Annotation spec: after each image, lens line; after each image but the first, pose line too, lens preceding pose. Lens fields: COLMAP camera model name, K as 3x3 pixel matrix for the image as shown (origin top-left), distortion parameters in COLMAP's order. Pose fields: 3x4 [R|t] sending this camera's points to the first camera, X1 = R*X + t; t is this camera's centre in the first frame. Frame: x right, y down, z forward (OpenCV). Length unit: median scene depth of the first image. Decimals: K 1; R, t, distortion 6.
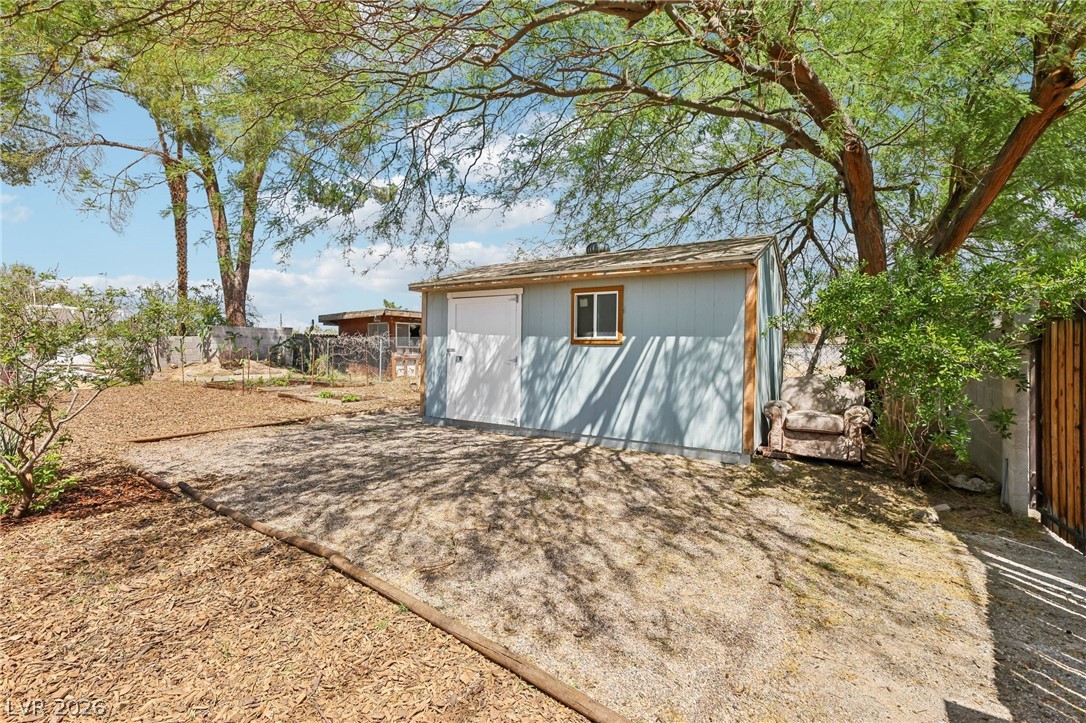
lens RADIAL K [[467.2, 0, 542.8], [0, 467.2, 359.6], [0, 0, 1]] dist [-0.000005, -0.001788]
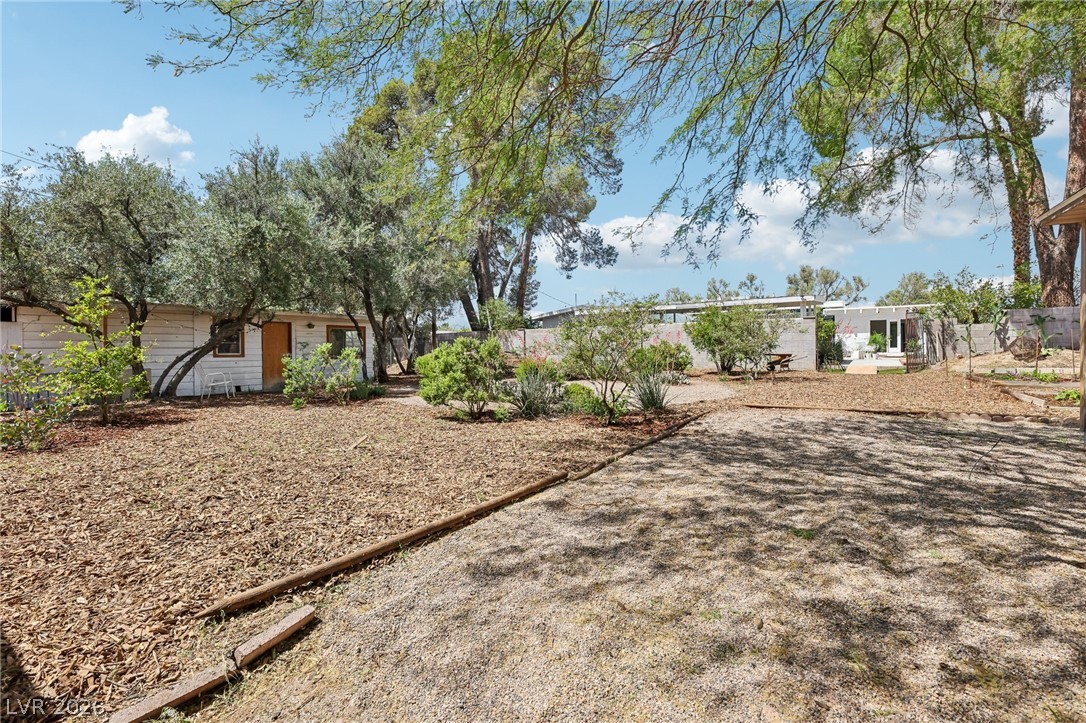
lens RADIAL K [[467.2, 0, 544.1], [0, 467.2, 357.2], [0, 0, 1]] dist [-0.000005, -0.001788]
pose [[0.018896, 0.016245, -0.999689, 0.136917], [-0.009156, 0.999829, 0.016074, 0.008867], [0.999780, 0.008849, 0.019041, 0.133358]]
